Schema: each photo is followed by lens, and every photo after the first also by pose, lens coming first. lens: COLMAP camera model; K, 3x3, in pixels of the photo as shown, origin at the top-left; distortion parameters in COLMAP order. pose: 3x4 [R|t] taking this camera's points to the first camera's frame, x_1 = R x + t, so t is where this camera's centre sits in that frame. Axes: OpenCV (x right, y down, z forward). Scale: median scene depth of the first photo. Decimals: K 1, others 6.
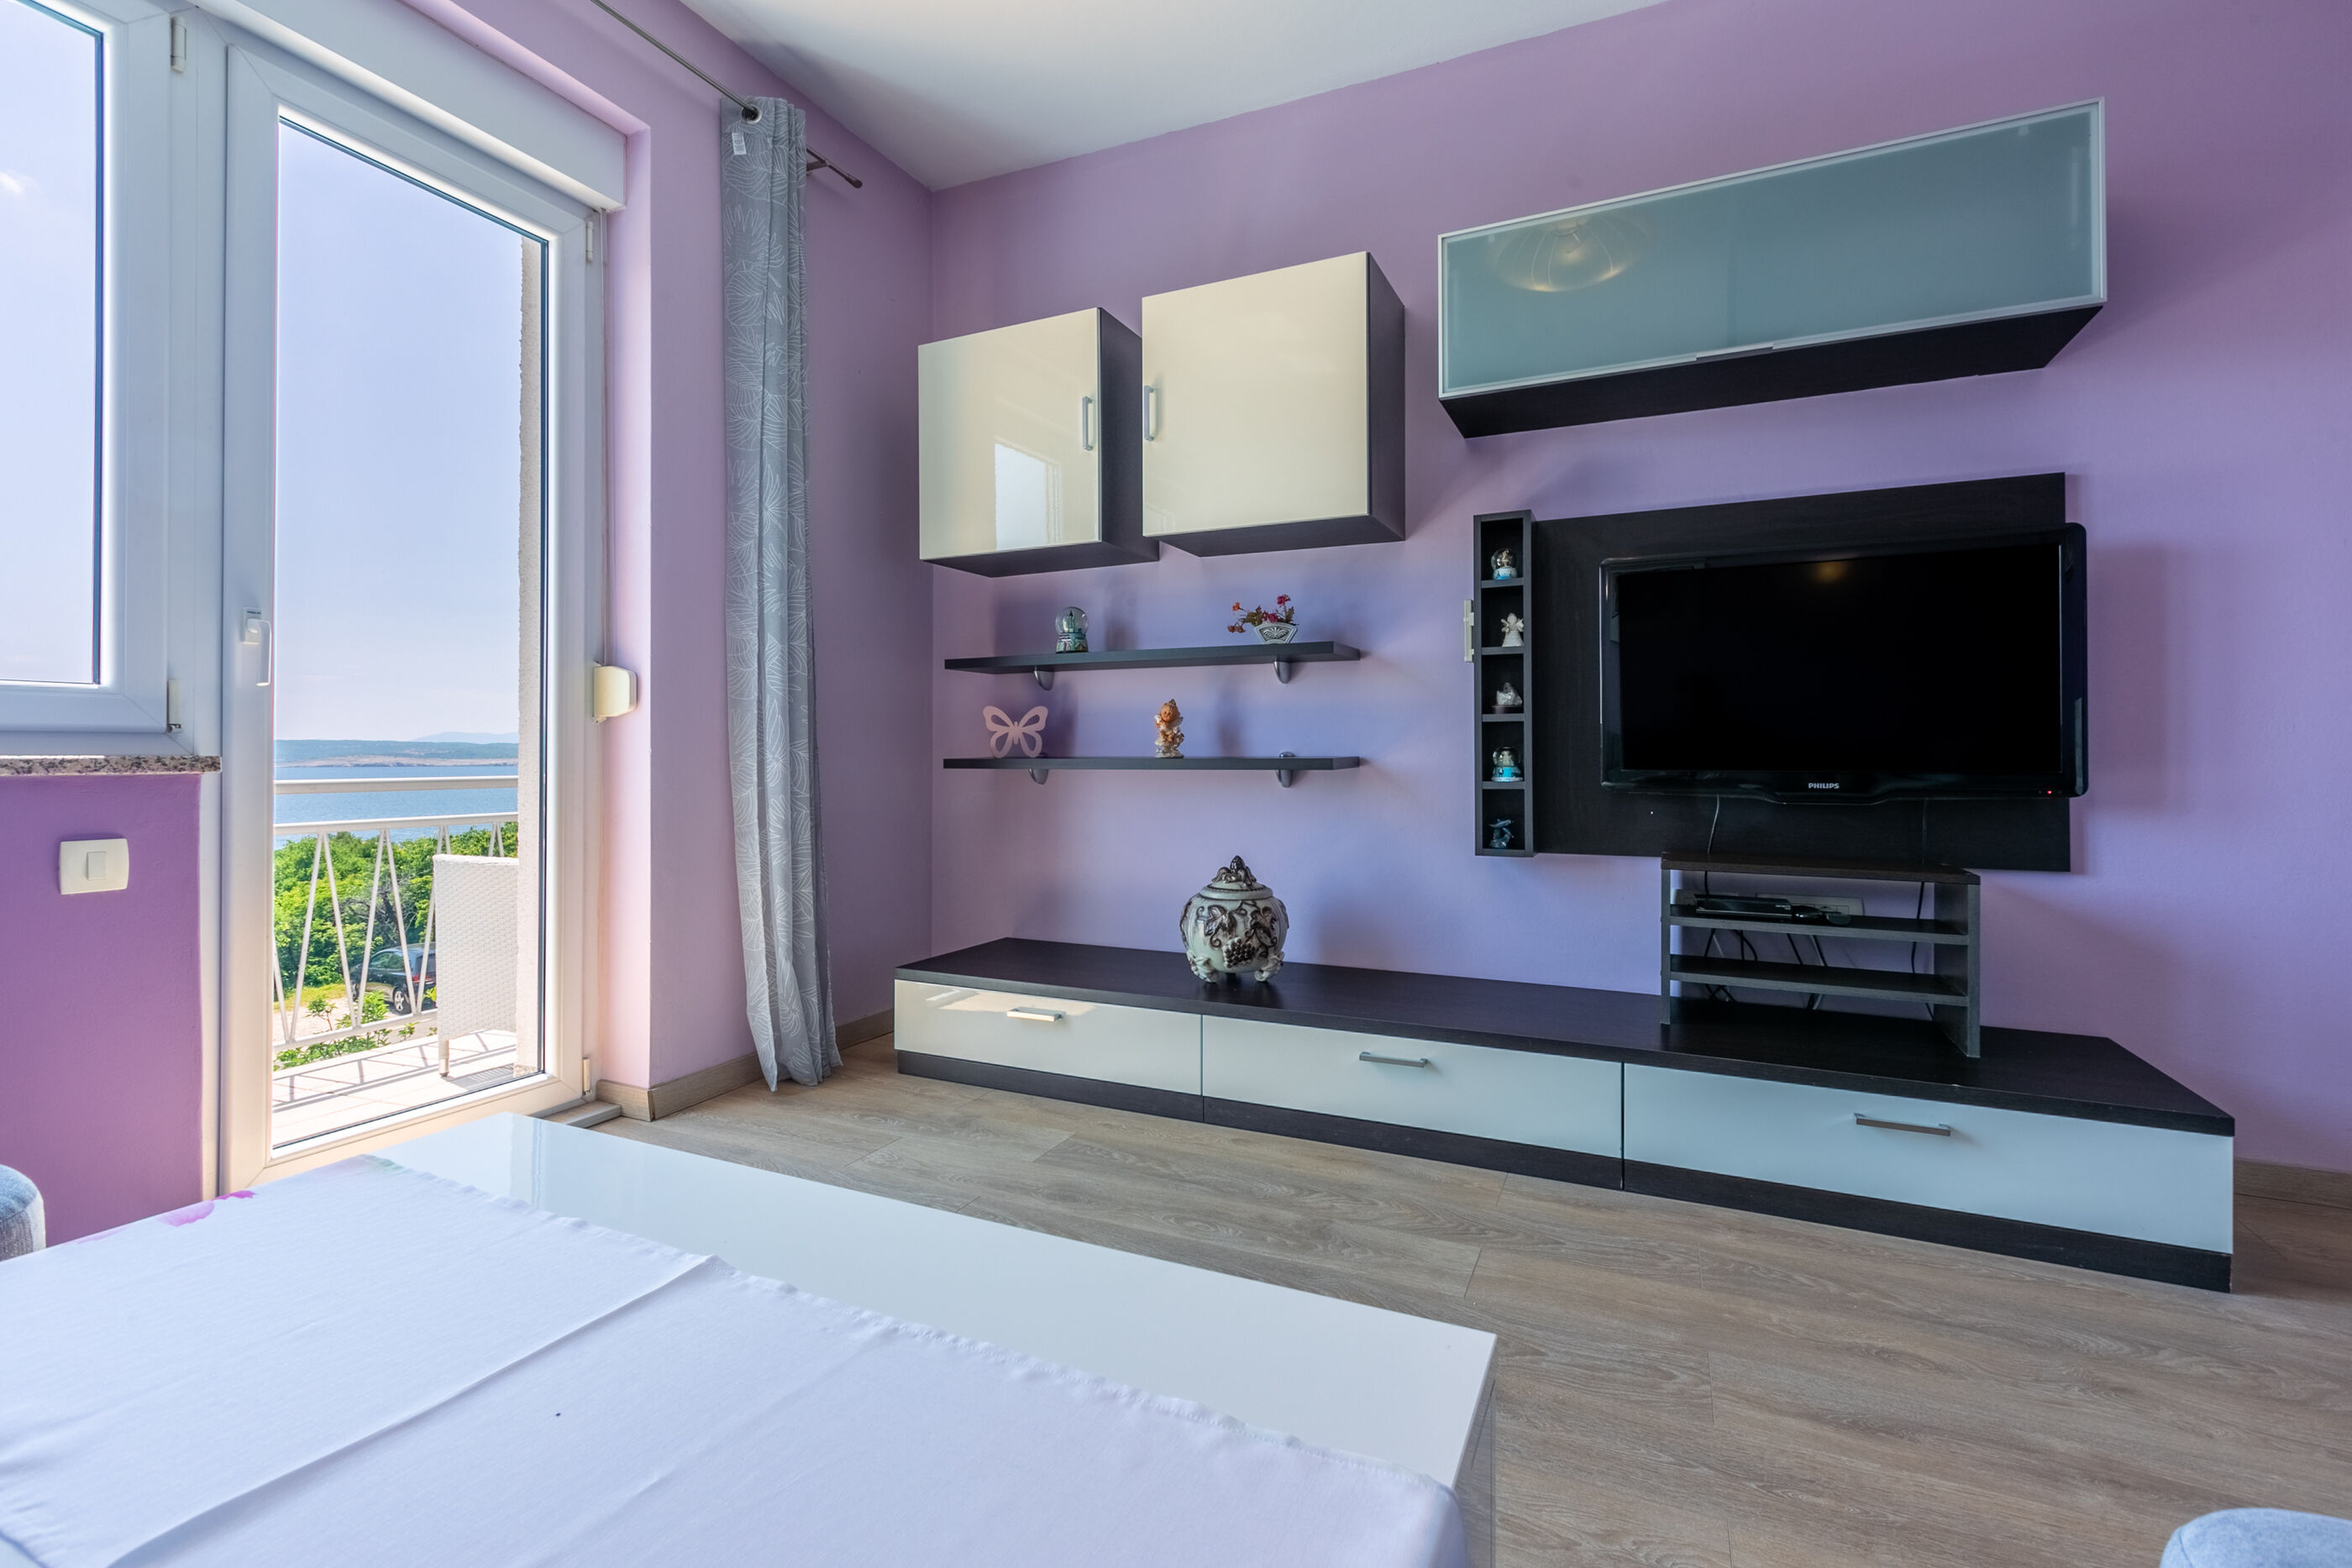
lens RADIAL K [[1065.4, 0, 1173.1], [0, 1065.4, 743.0], [0, 0, 1]] dist [0.002573, 0.000278]
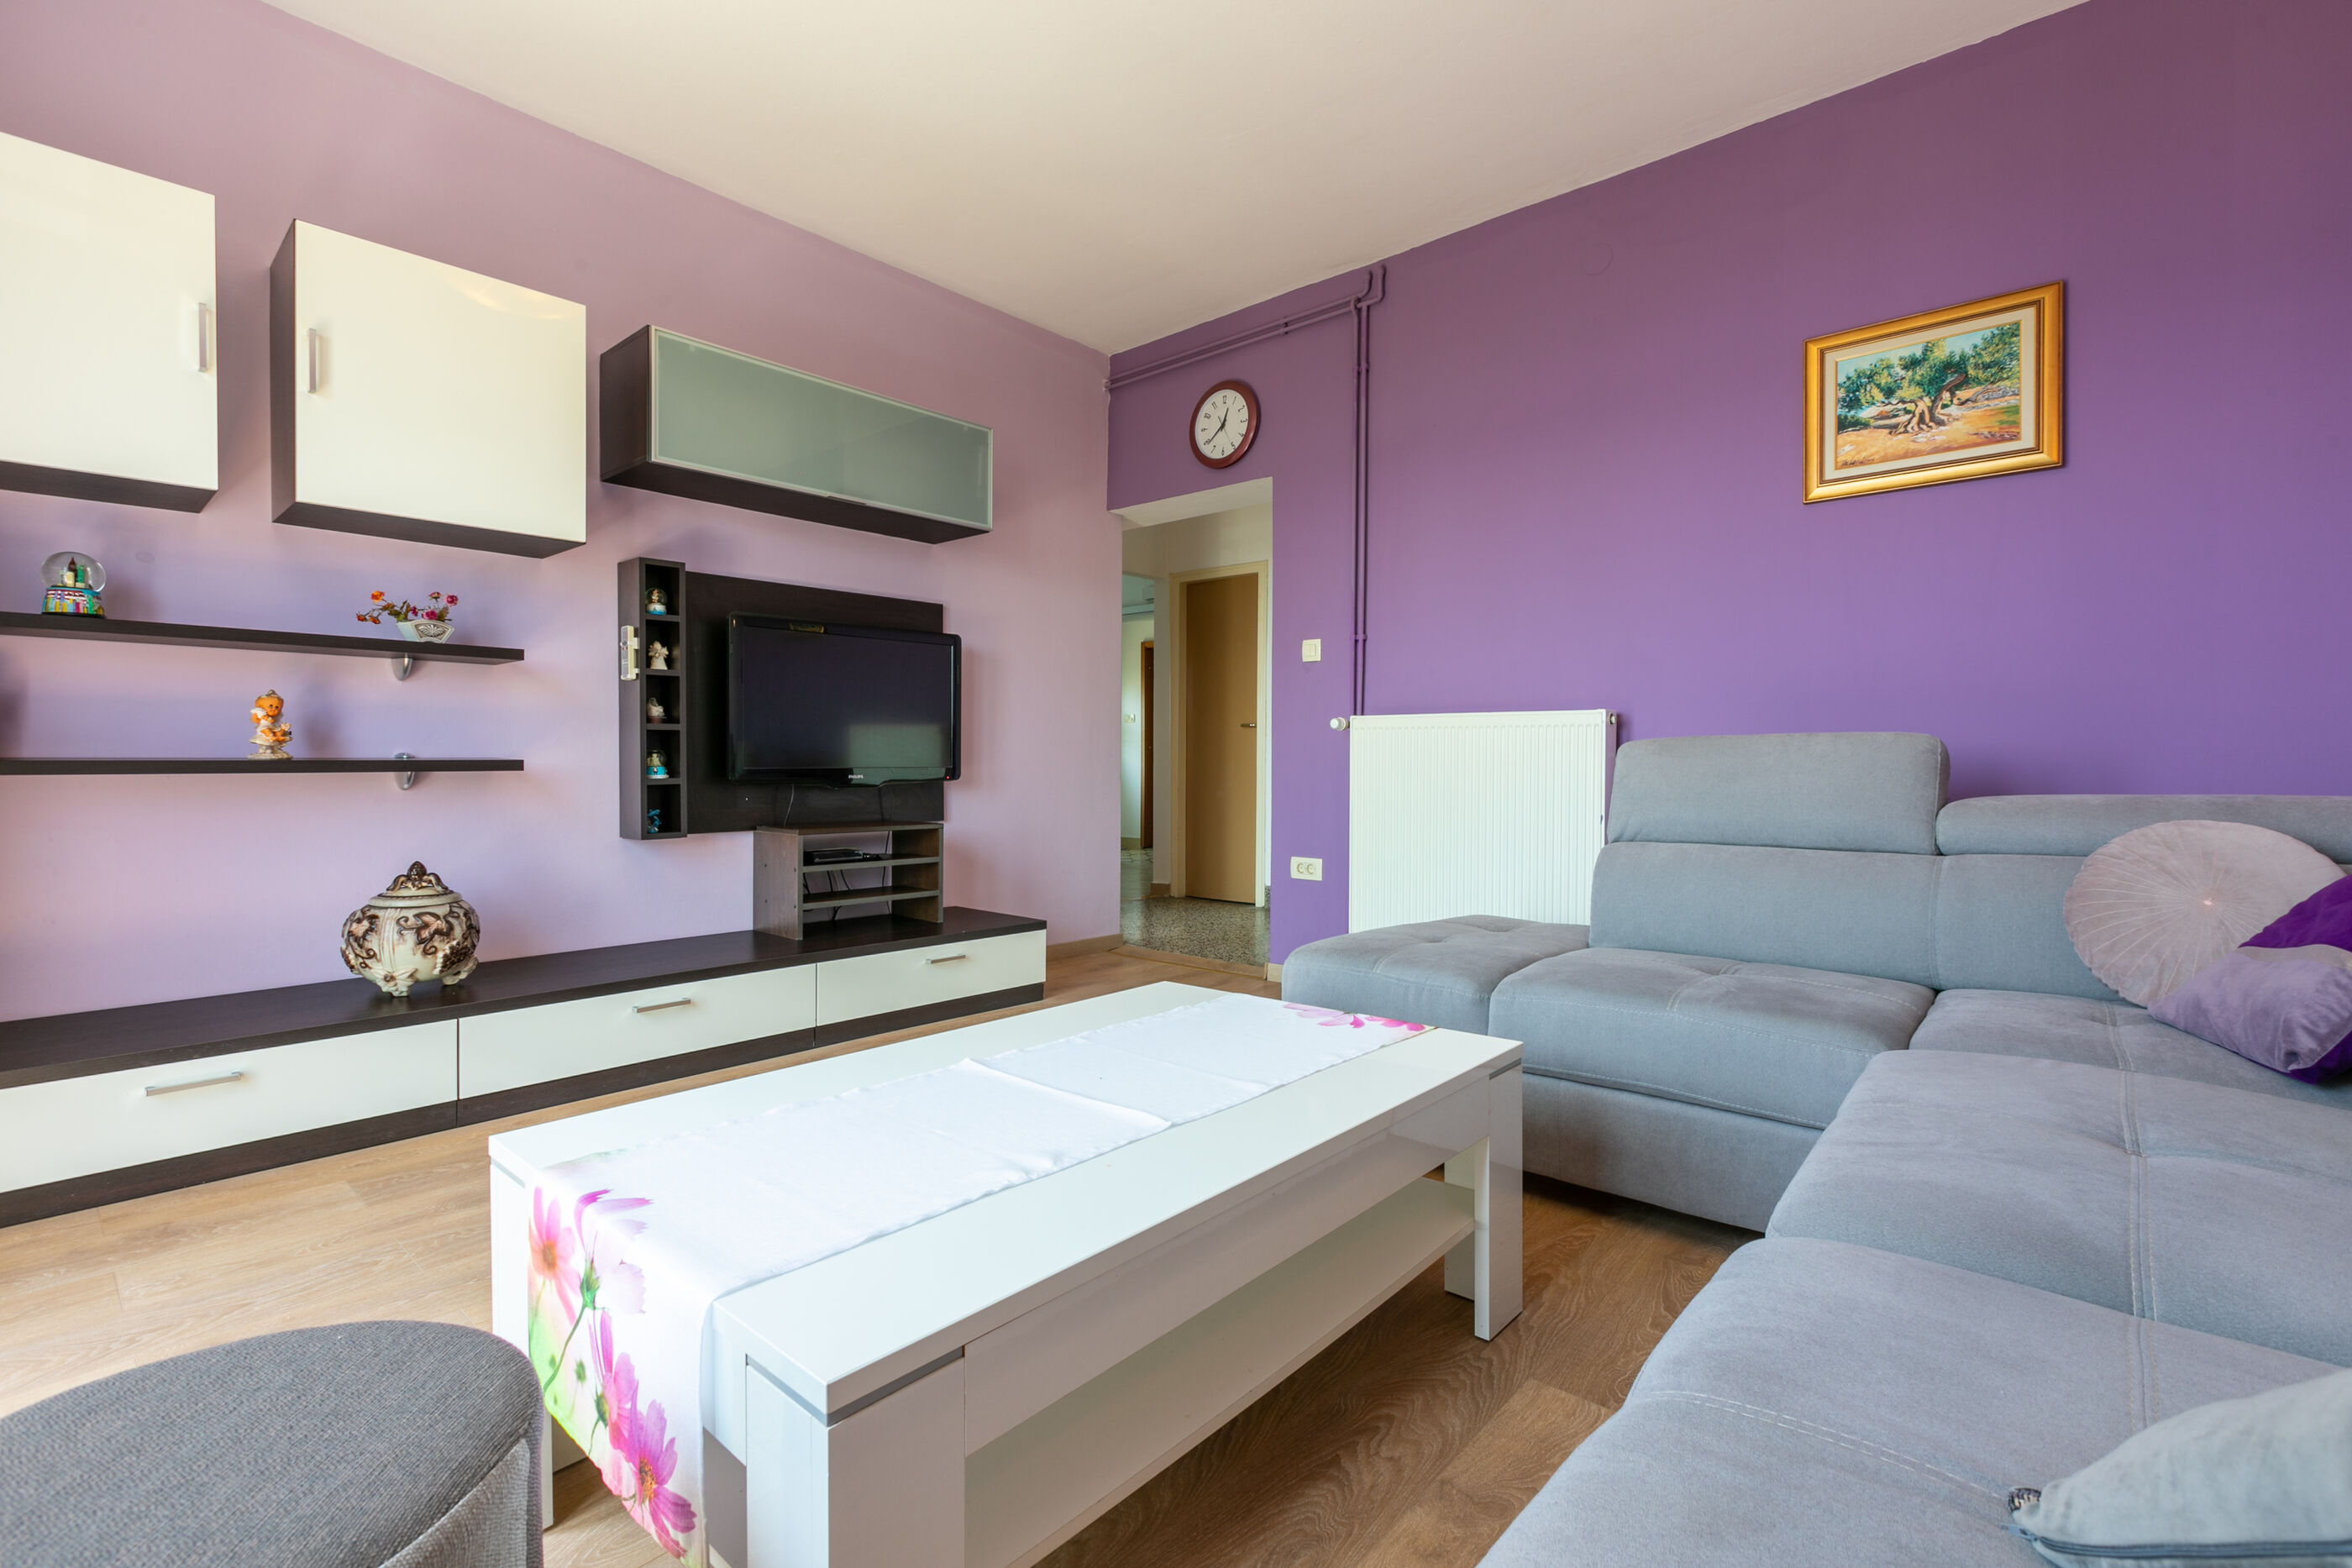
lens RADIAL K [[1042.5, 0, 1170.0], [0, 1042.5, 758.5], [0, 0, 1]] dist [0.000351, 0.000115]
pose [[0.287643, 0.001509, 0.957737, -0.671883], [-0.011694, 0.999930, 0.001937, 0.004039], [-0.957666, -0.011757, 0.287640, 0.087509]]
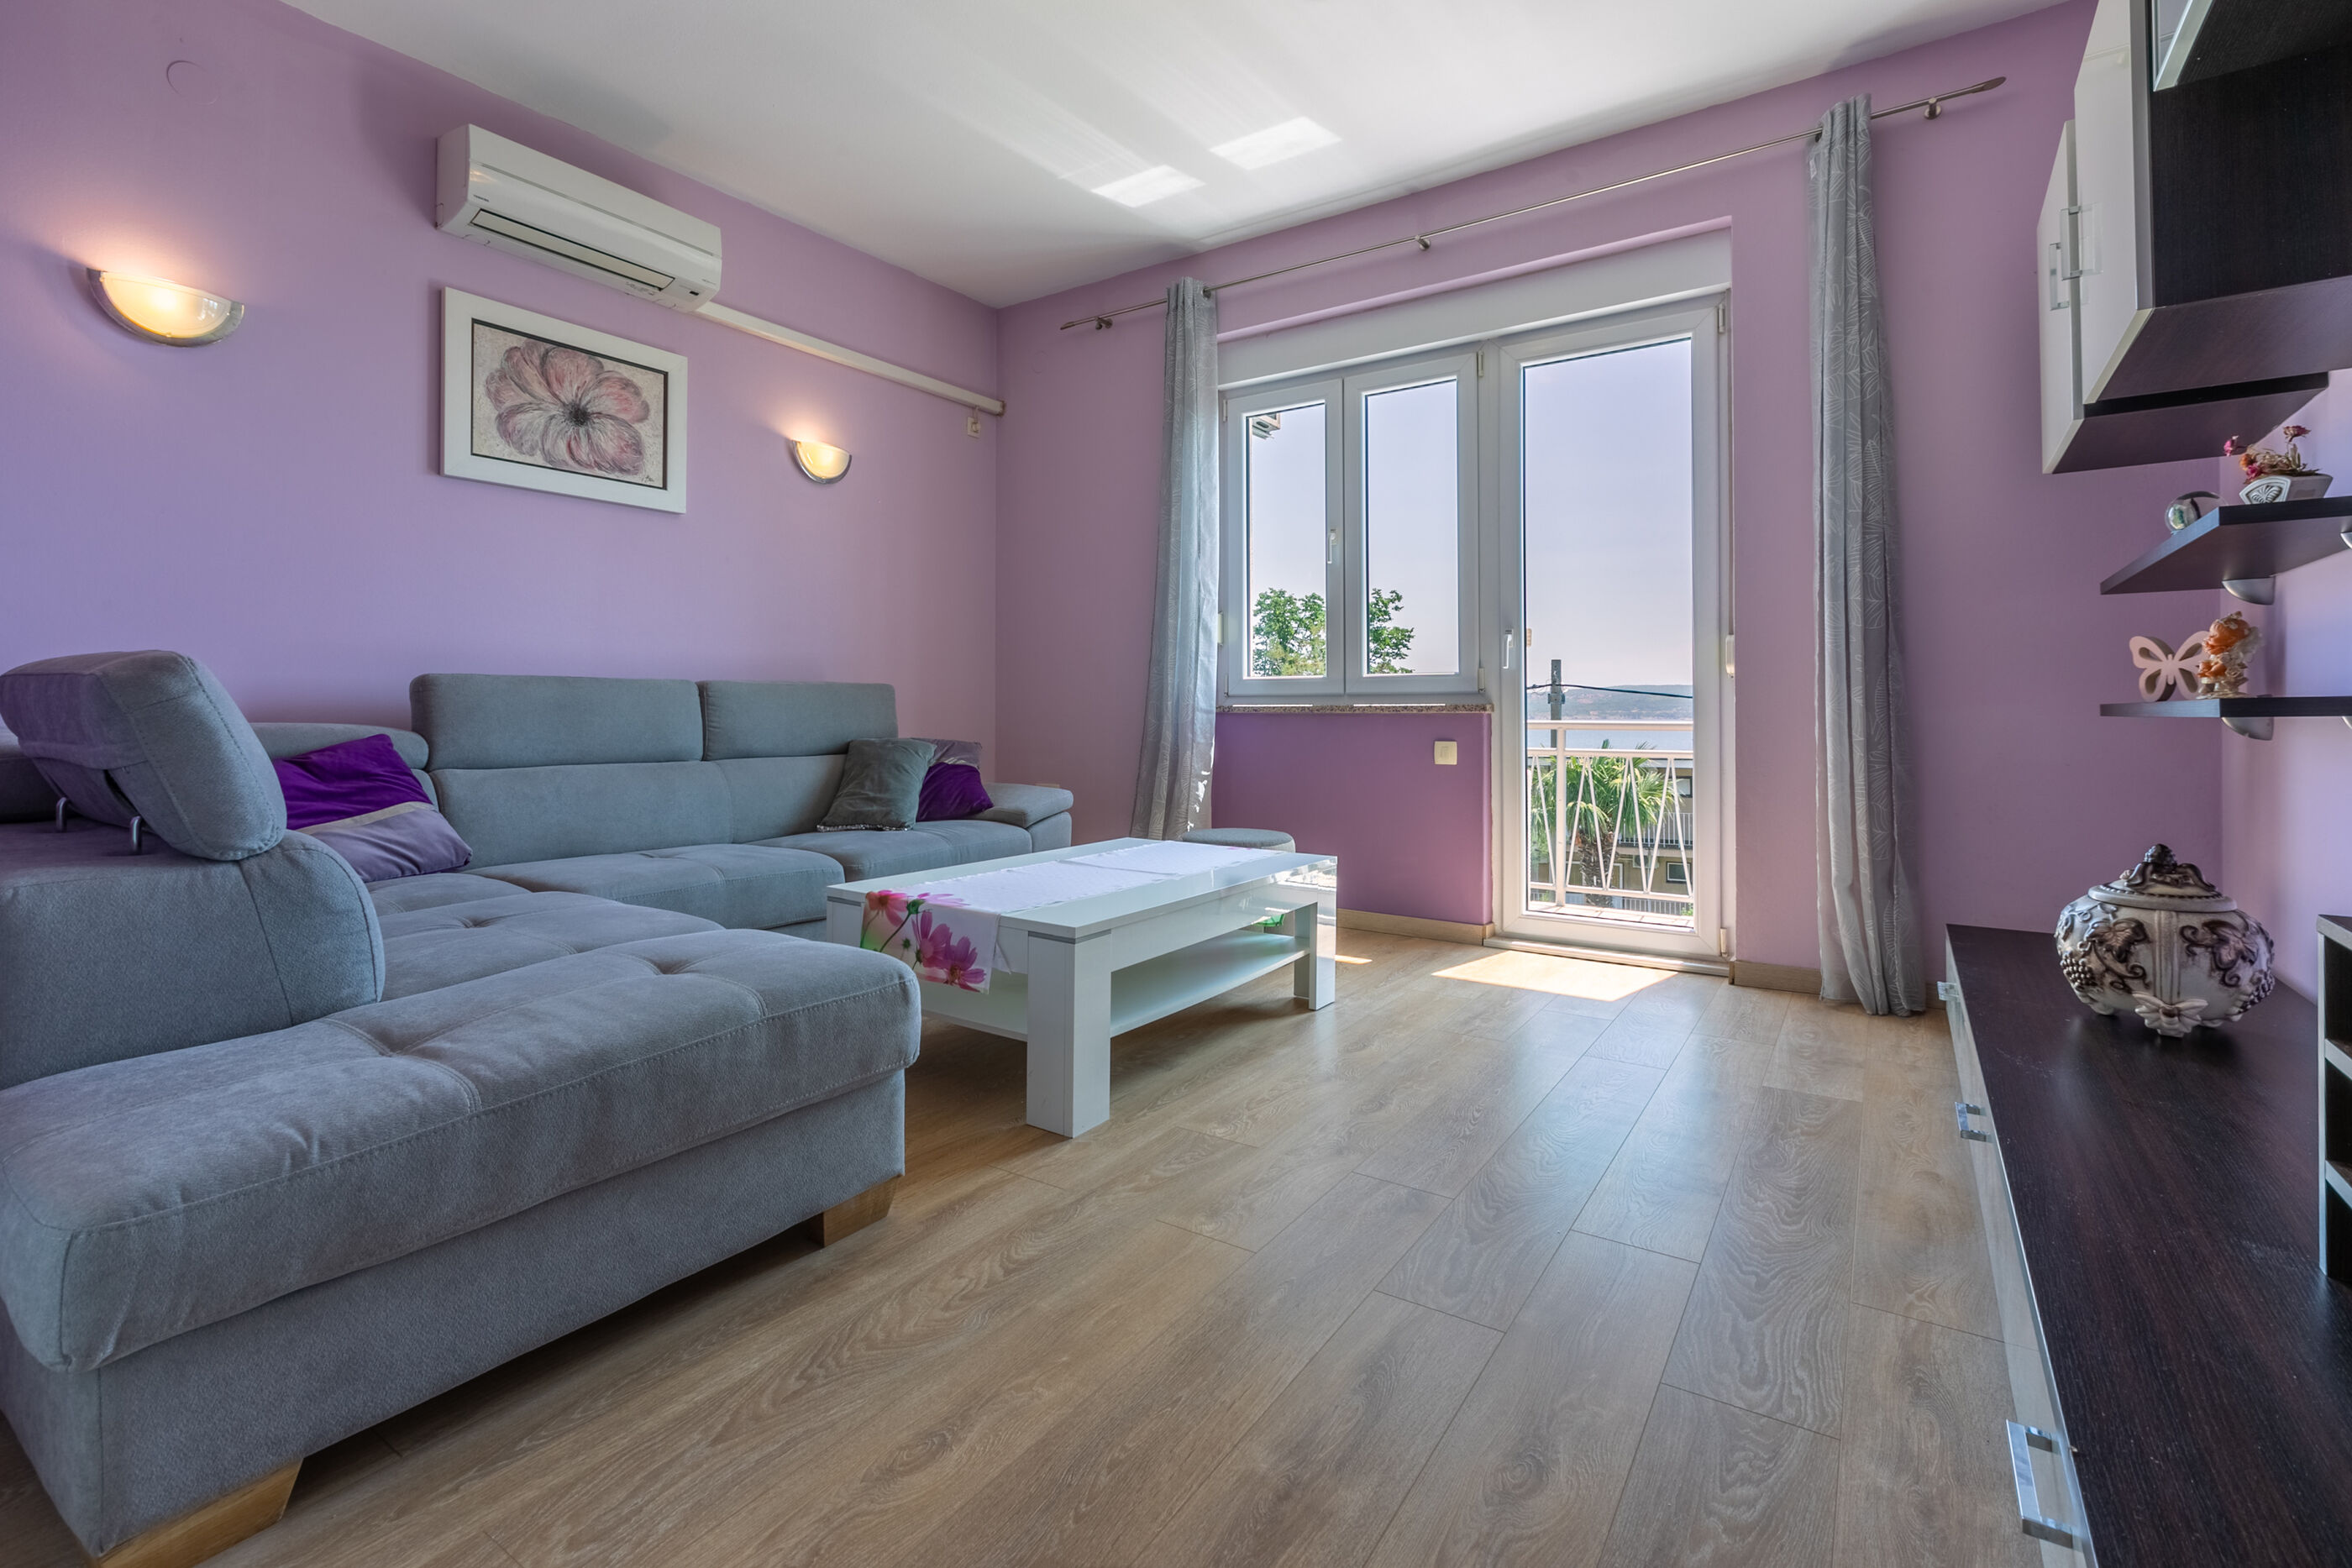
lens RADIAL K [[1081.5, 0, 1168.4], [0, 1081.5, 712.1], [0, 0, 1]] dist [0.001018, 0.000081]
pose [[-0.167800, 0.000638, -0.985821, 0.873634], [0.012803, 0.999917, -0.001533, 0.015487], [0.985738, -0.012879, -0.167794, 0.517770]]
